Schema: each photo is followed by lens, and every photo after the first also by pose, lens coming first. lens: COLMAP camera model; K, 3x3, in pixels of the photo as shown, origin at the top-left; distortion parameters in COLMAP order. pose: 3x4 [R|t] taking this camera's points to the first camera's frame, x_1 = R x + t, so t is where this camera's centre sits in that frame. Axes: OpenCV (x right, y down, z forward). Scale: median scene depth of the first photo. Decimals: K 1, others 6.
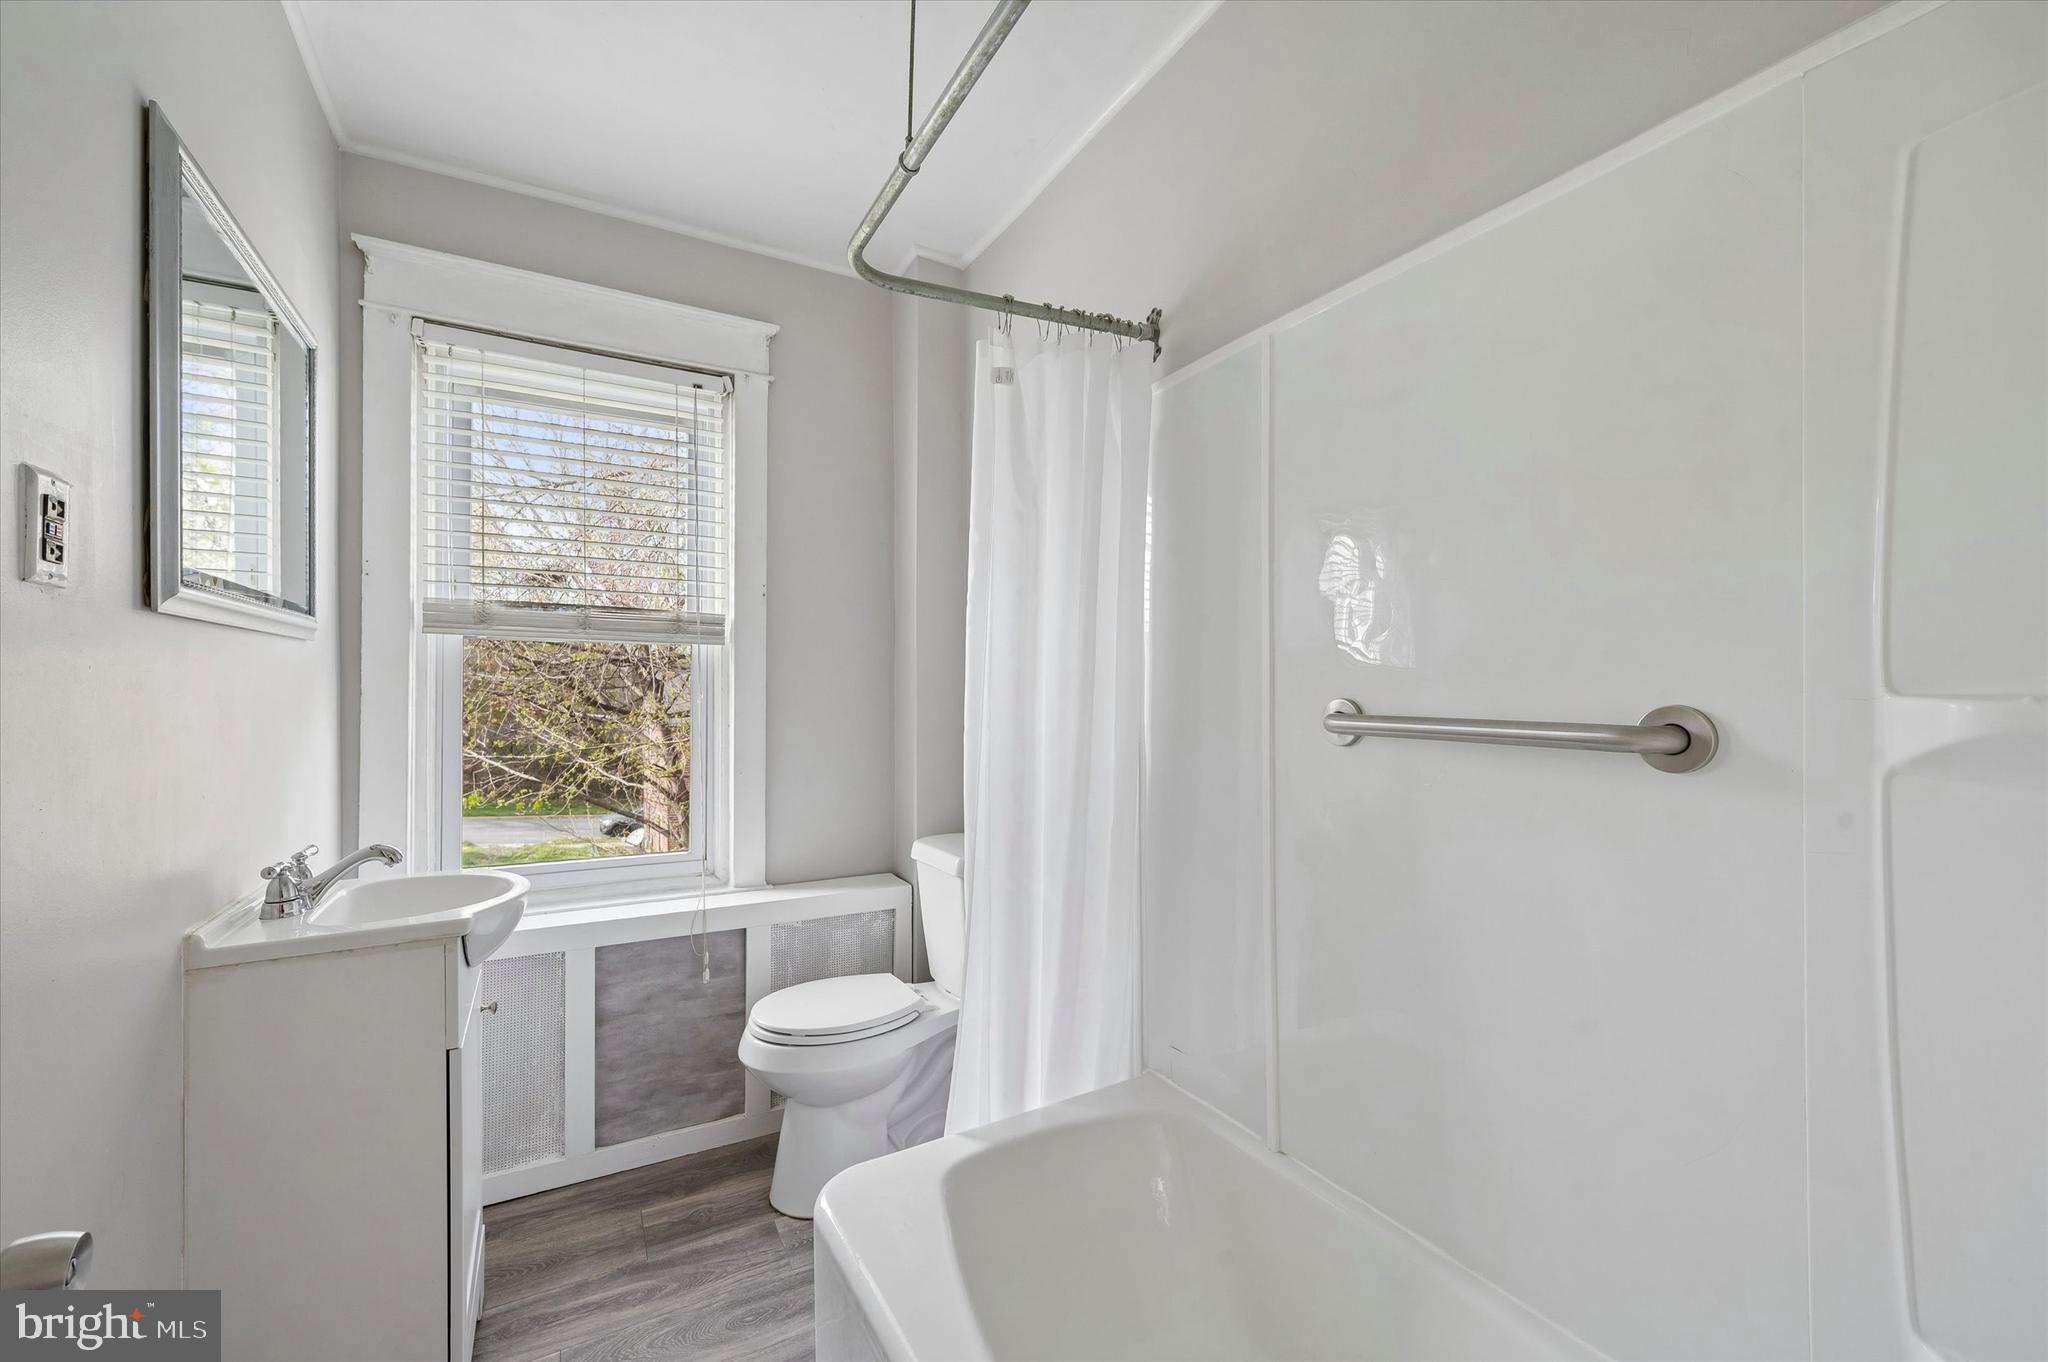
lens RADIAL K [[833.7, 0, 1019.4], [0, 833.7, 692.5], [0, 0, 1]] dist [0.000233, -0.000021]
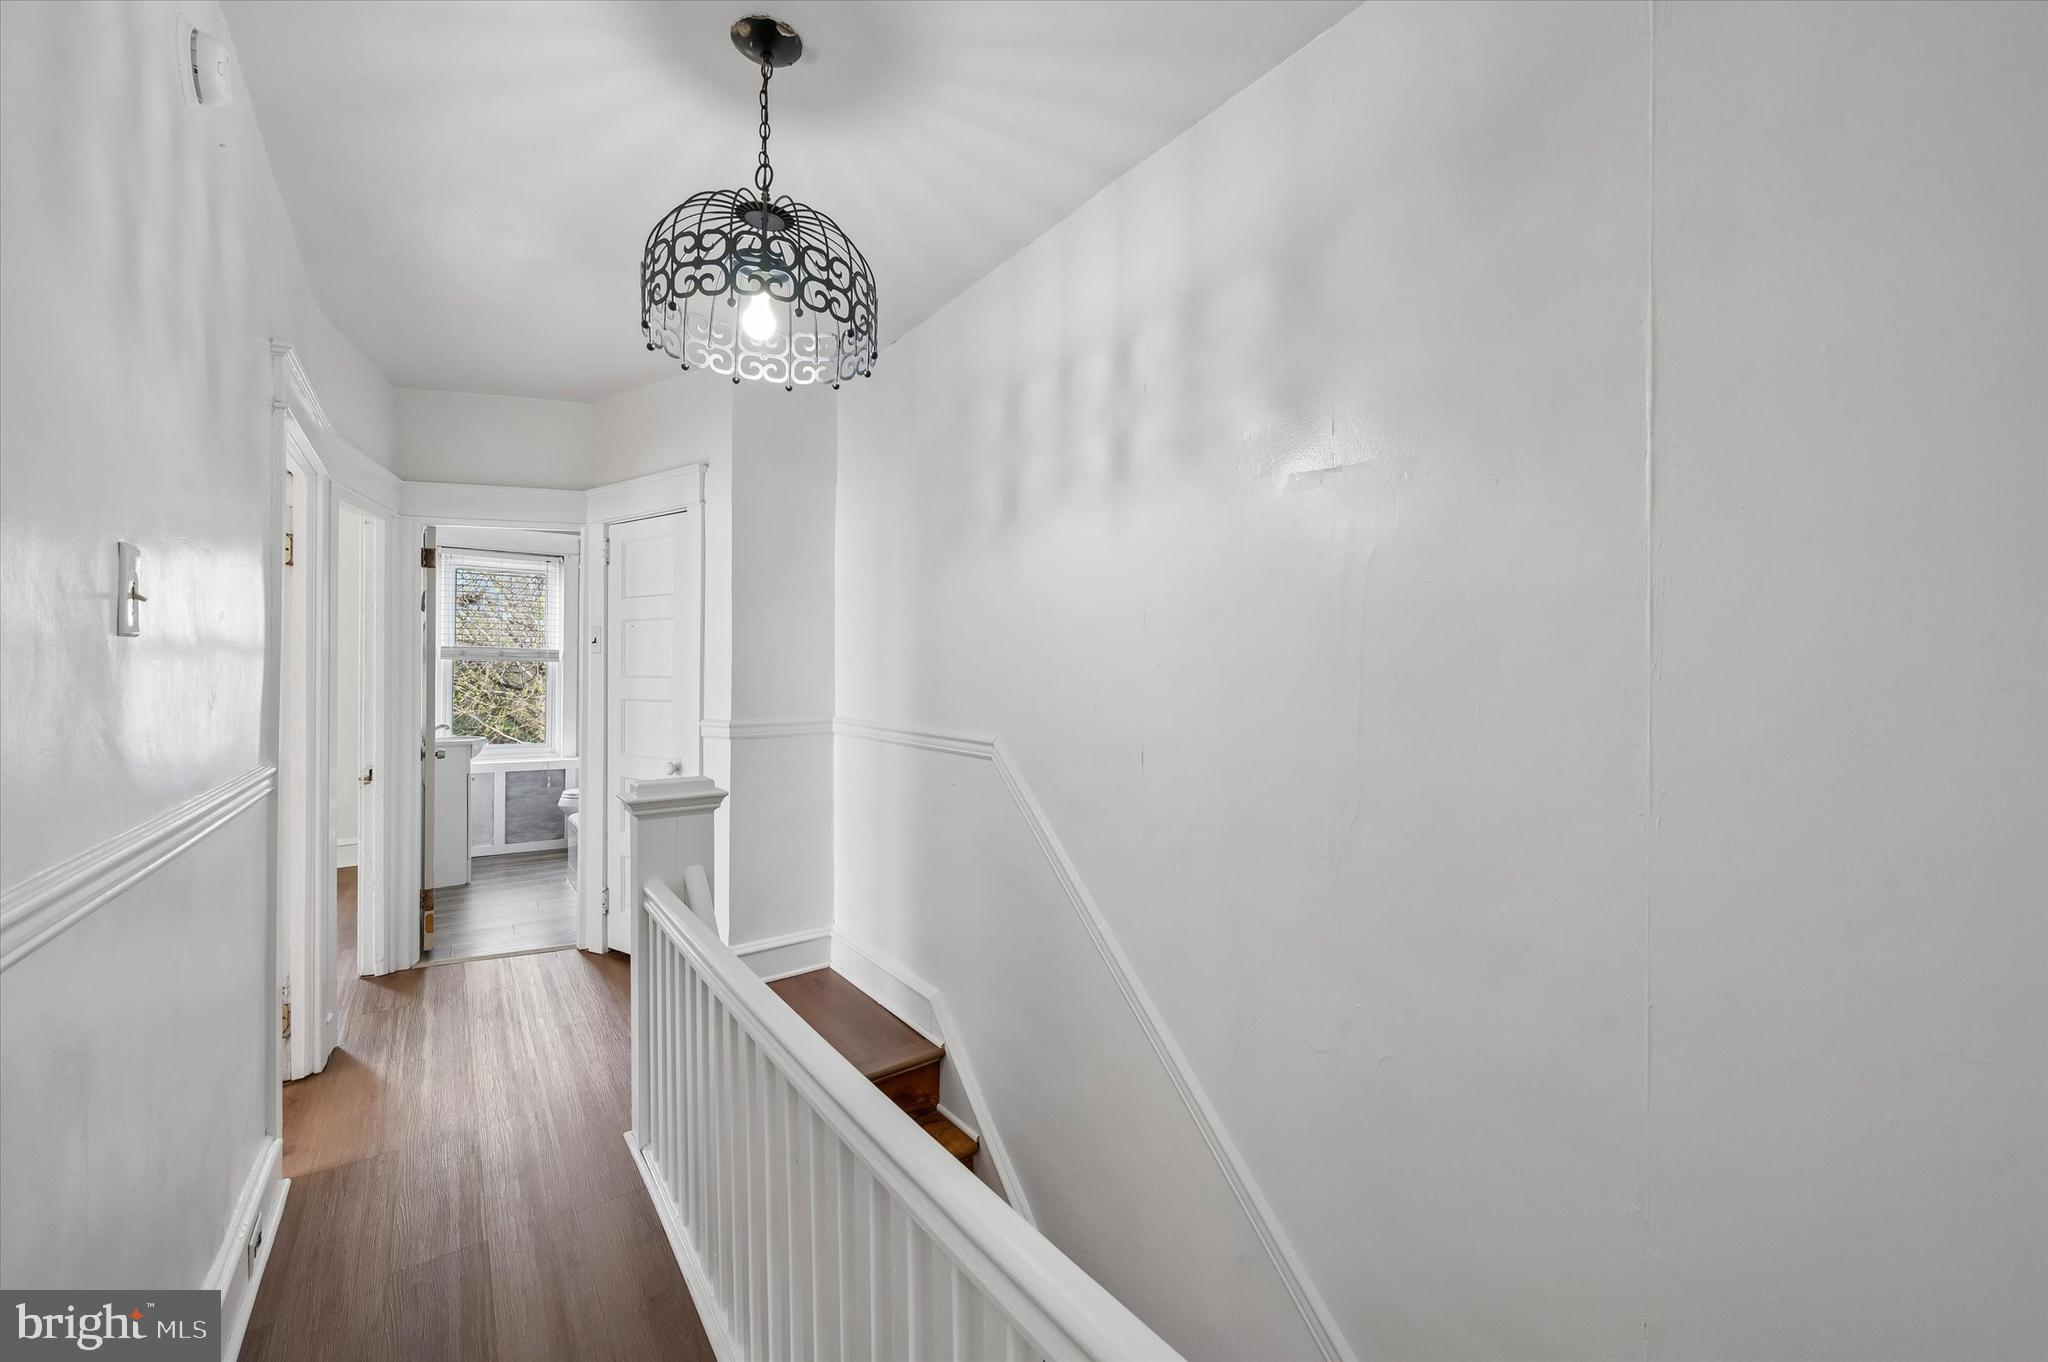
lens RADIAL K [[833.7, 0, 1031.6], [0, 833.7, 672.6], [0, 0, 1]] dist [0.000233, -0.000021]
pose [[0.994323, 0.006330, 0.106217, 0.909561], [-0.006332, 0.999980, -0.000316, -0.036856], [-0.106217, -0.000358, 0.994343, -1.890678]]
